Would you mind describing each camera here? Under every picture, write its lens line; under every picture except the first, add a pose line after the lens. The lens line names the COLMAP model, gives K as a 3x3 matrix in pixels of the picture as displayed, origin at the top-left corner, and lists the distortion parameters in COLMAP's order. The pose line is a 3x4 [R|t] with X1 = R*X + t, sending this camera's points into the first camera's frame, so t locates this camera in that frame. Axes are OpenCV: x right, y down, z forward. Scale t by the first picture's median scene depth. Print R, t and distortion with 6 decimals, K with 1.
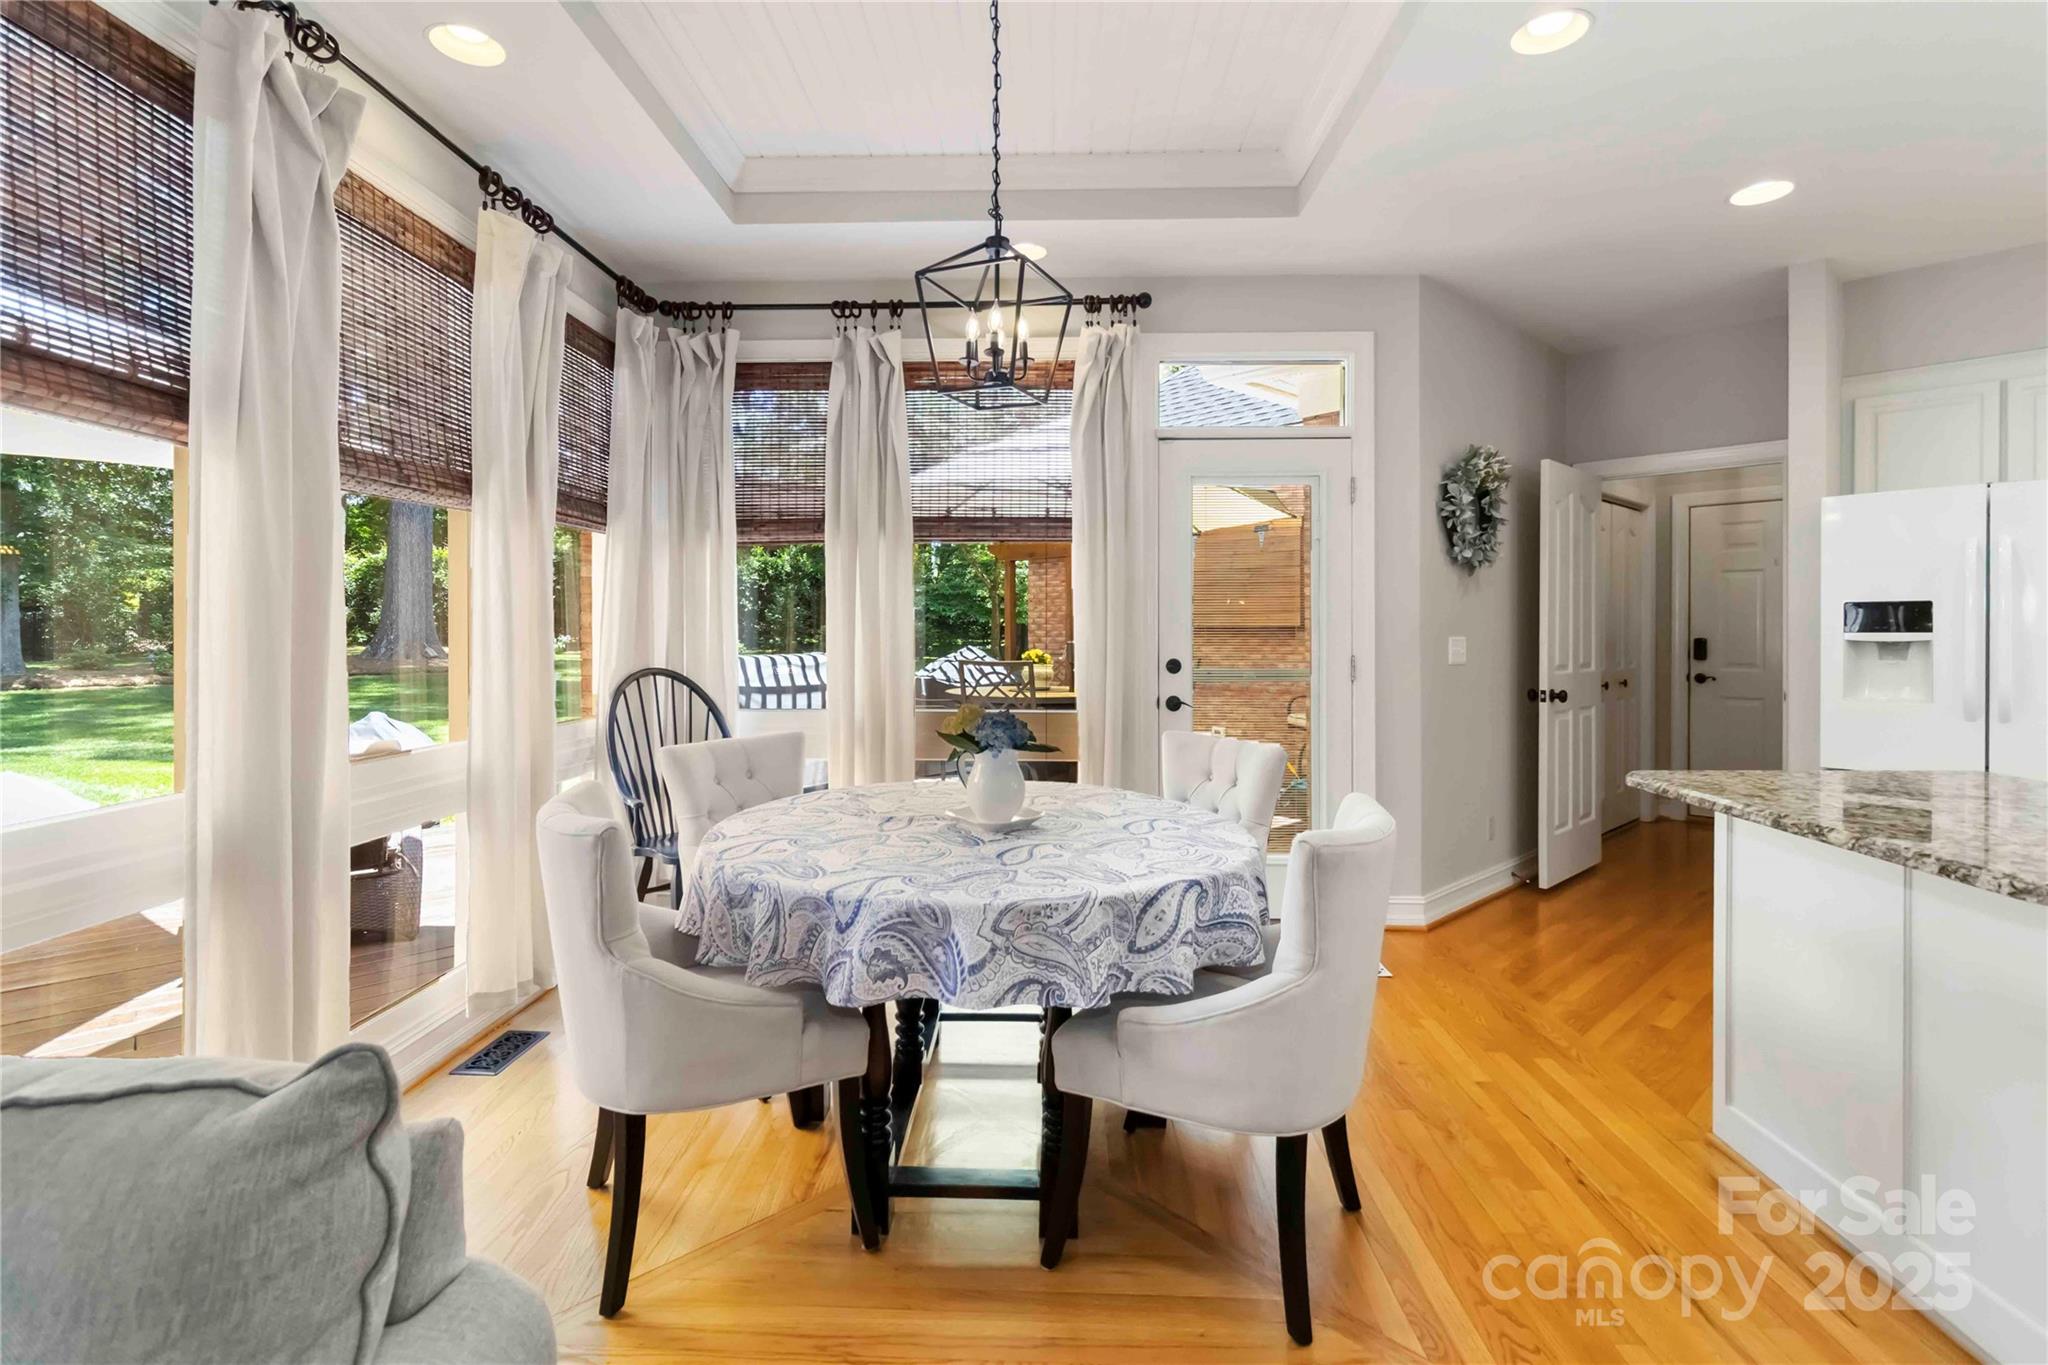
lens RADIAL K [[958.5, 0, 1026.3], [0, 958.5, 637.8], [0, 0, 1]] dist [0.000949, 0.000174]
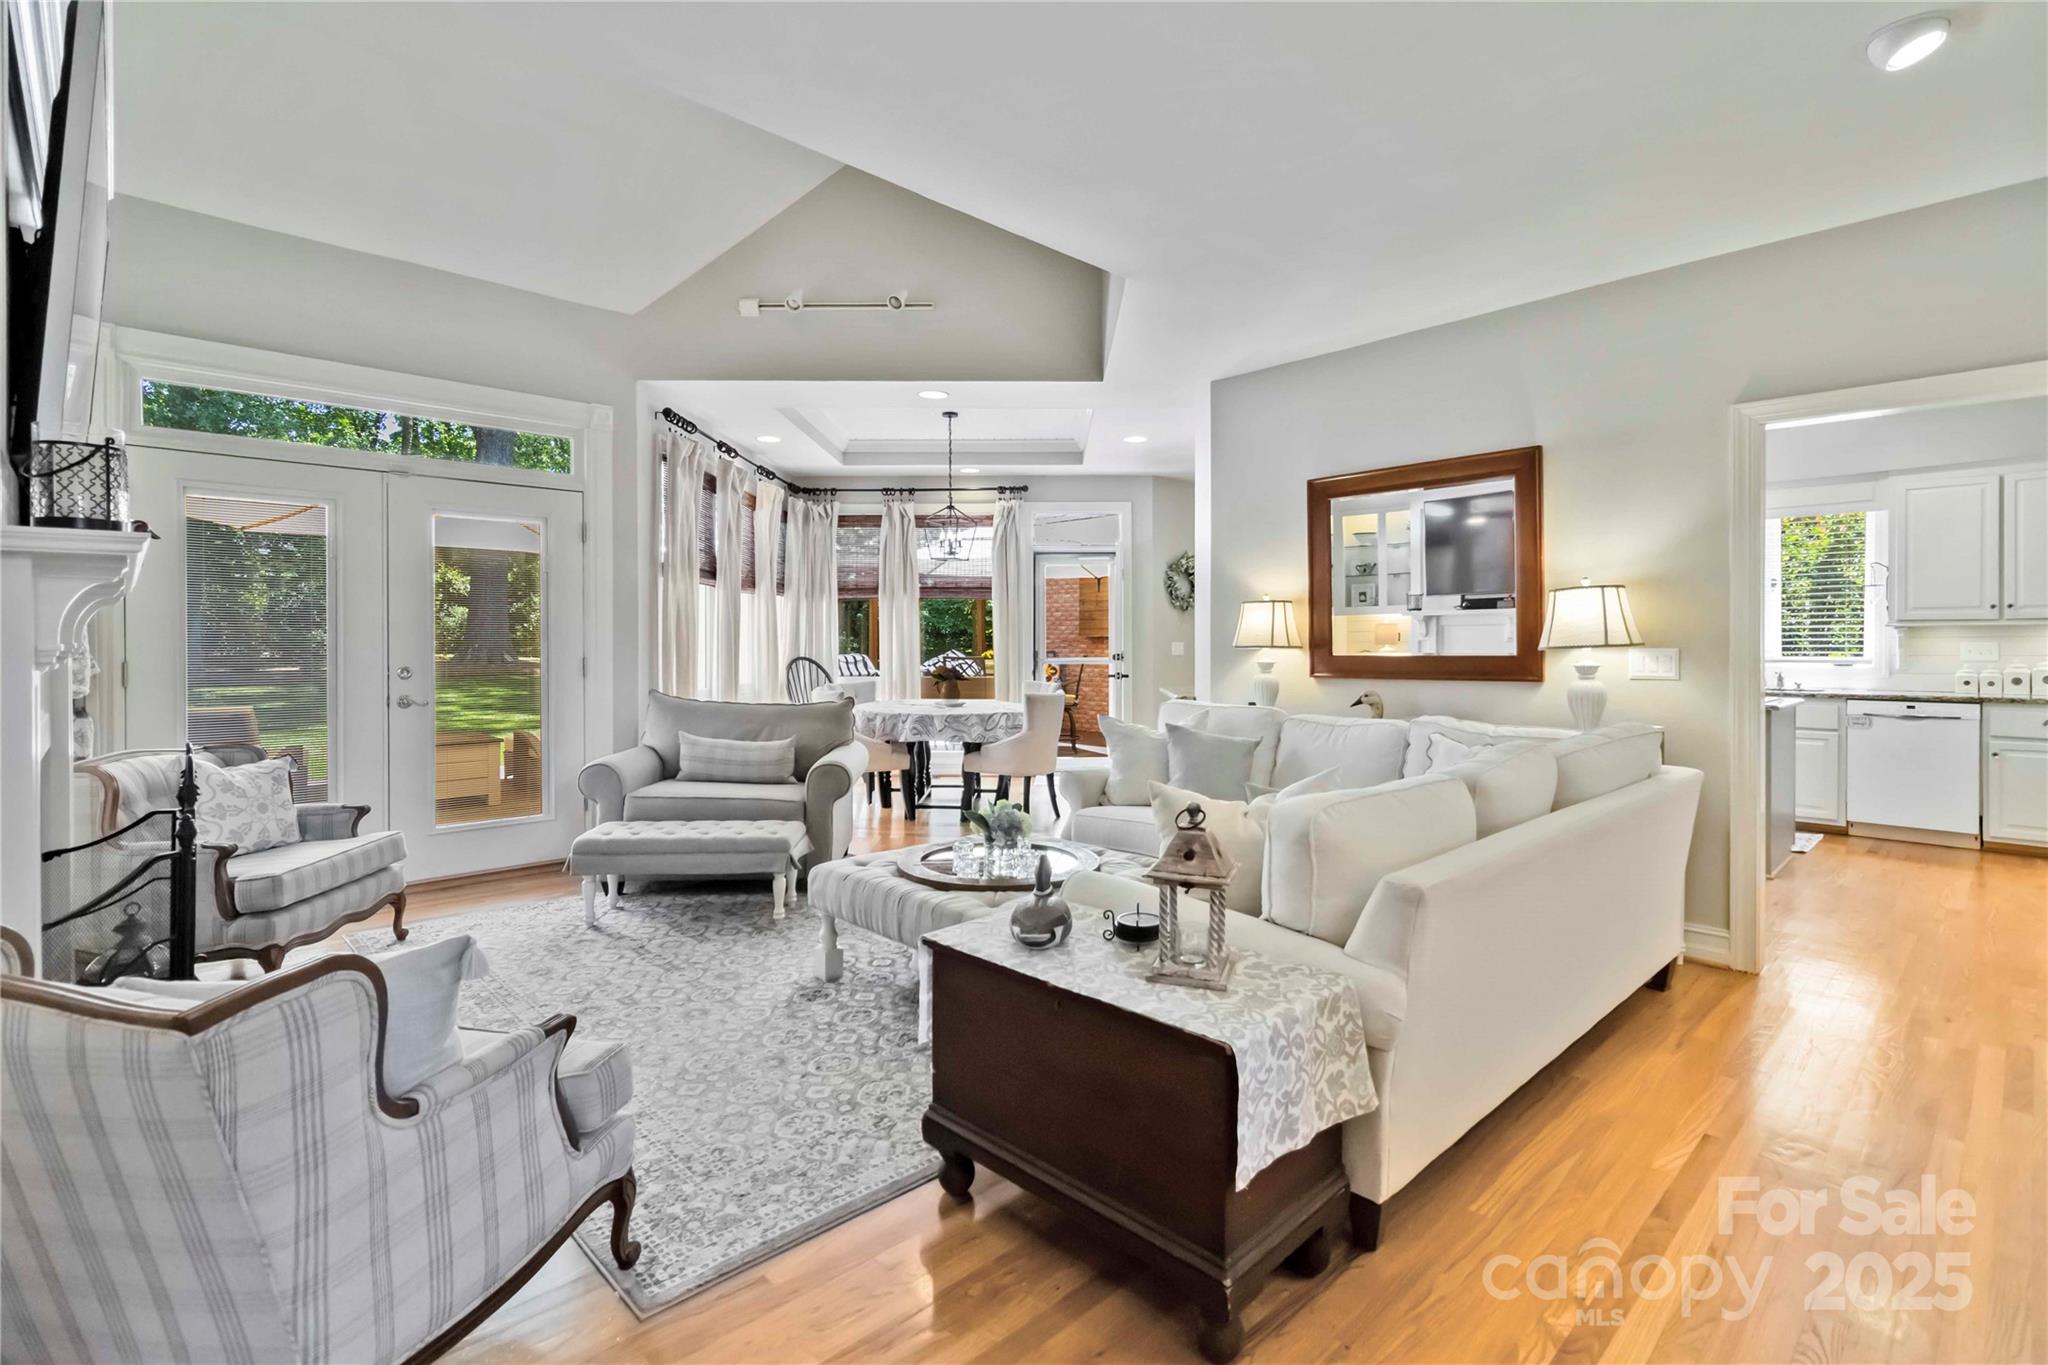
lens RADIAL K [[958.5, 0, 1026.3], [0, 958.5, 637.8], [0, 0, 1]] dist [0.000949, 0.000174]
pose [[0.999991, -0.001191, 0.004138, 0.115902], [0.001232, 0.999950, -0.009956, 0.010079], [-0.004126, 0.009961, 0.999942, -1.181171]]
